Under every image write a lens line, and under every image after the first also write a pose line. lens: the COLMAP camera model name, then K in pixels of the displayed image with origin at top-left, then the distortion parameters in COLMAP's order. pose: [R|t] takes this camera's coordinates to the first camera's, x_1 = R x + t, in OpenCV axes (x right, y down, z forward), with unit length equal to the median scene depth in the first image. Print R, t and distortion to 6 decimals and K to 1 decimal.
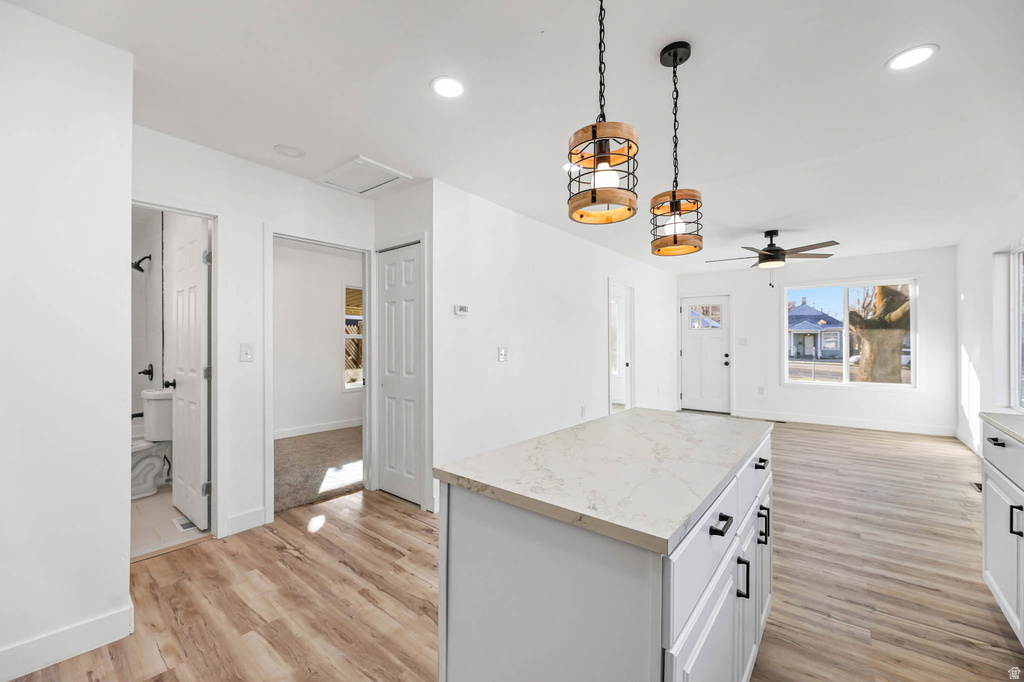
lens RADIAL K [[404.9, 0, 509.3], [0, 404.9, 345.9], [0, 0, 1]] dist [-0.001497, -0.006543]
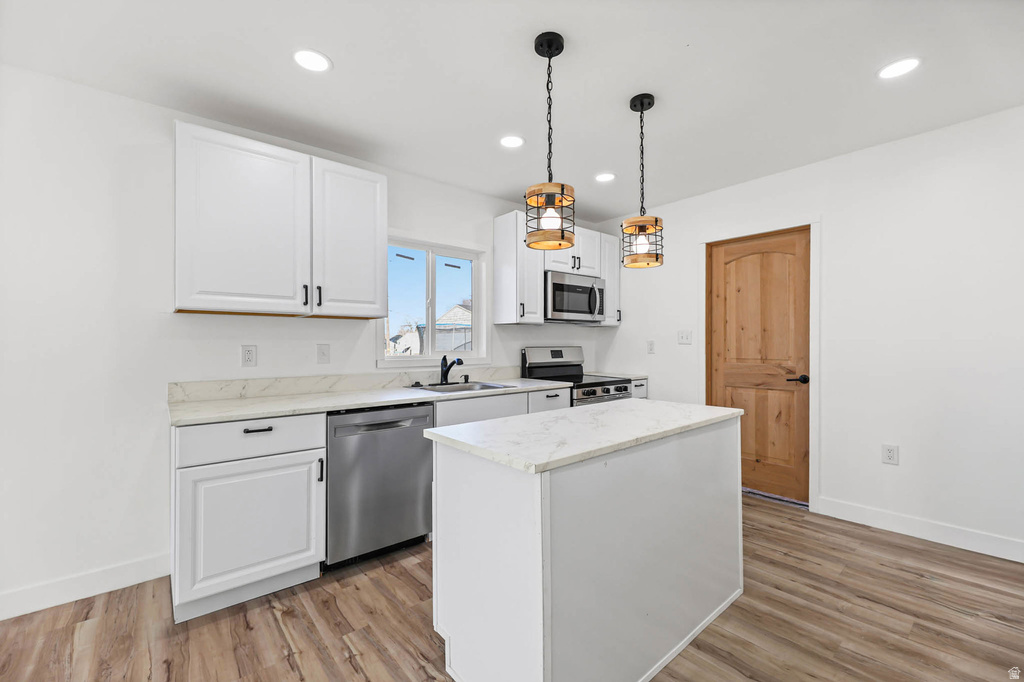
lens RADIAL K [[424.0, 0, 519.9], [0, 424.0, 343.8], [0, 0, 1]] dist [-0.001246, -0.000395]
pose [[-0.985625, 0.001222, 0.168942, 0.147345], [0.003326, 0.999920, 0.012172, -0.005805], [-0.168914, 0.012559, -0.985551, 0.944024]]
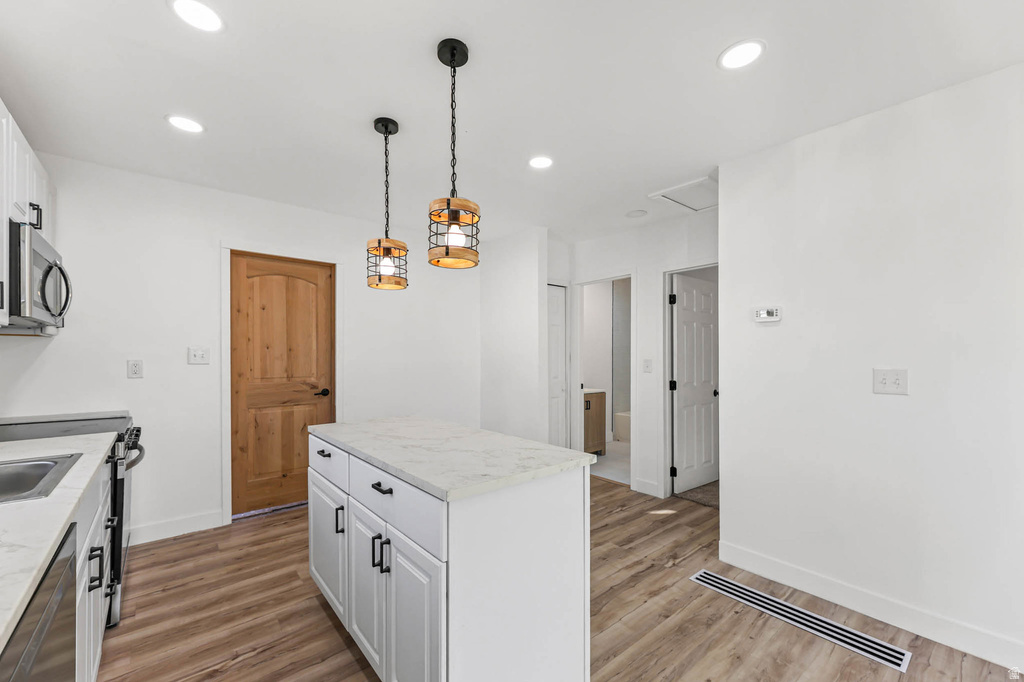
lens RADIAL K [[409.9, 0, 509.9], [0, 409.9, 358.7], [0, 0, 1]] dist [0.000921, -0.000010]
pose [[-0.178010, 0.007295, -0.984002, 0.626462], [-0.006933, 0.999938, 0.008667, -0.013570], [0.984004, 0.008365, -0.177948, 0.600774]]
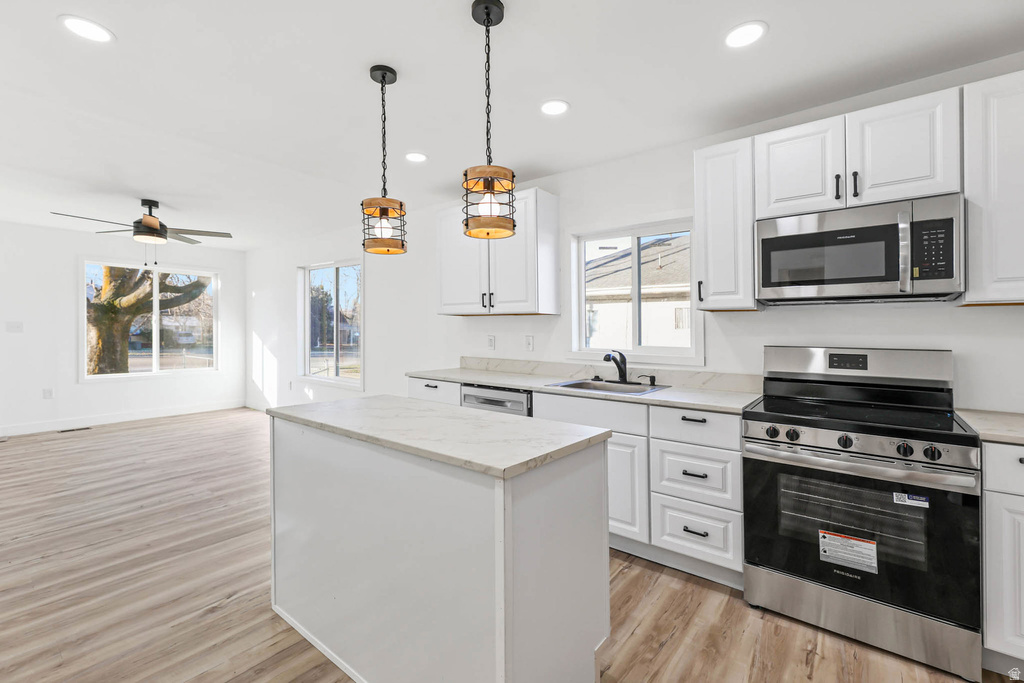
lens RADIAL K [[441.9, 0, 504.4], [0, 441.9, 337.3], [0, 0, 1]] dist [0.005676, 0.000091]
pose [[-0.015617, -0.013463, 0.999787, -0.383113], [0.000036, 0.999909, 0.013465, -0.007185], [-0.999878, 0.000246, -0.015615, 0.318738]]
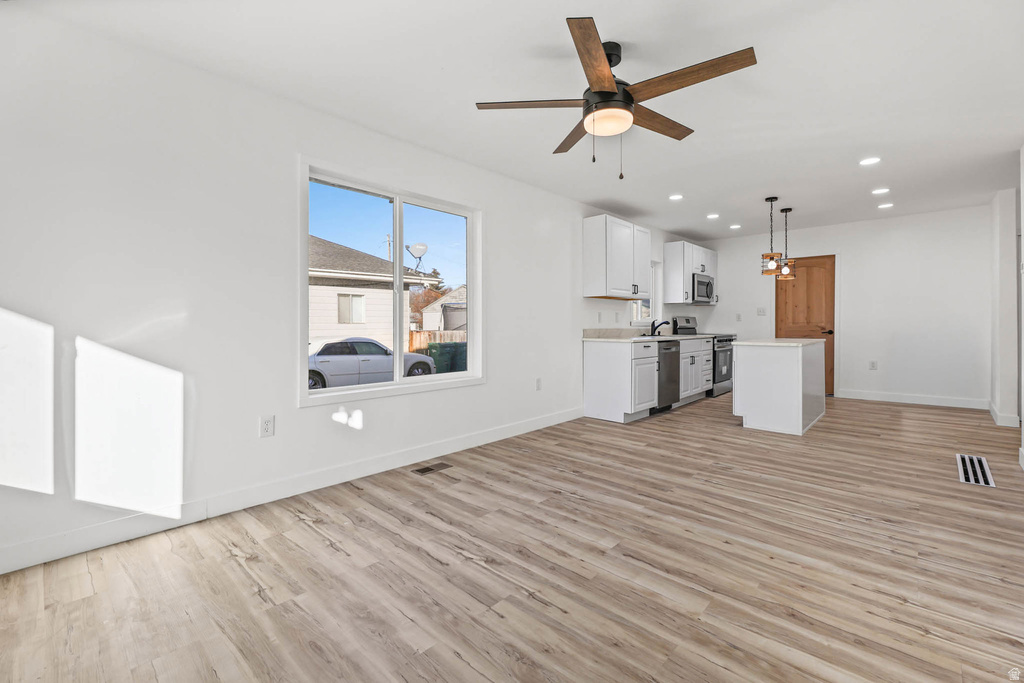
lens RADIAL K [[444.9, 0, 516.6], [0, 444.9, 325.2], [0, 0, 1]] dist [-0.001567, -0.000551]
pose [[-0.998514, 0.001064, 0.054484, 0.902769], [0.001856, 0.999893, 0.014489, 0.023565], [-0.054462, 0.014569, -0.998410, 1.869407]]
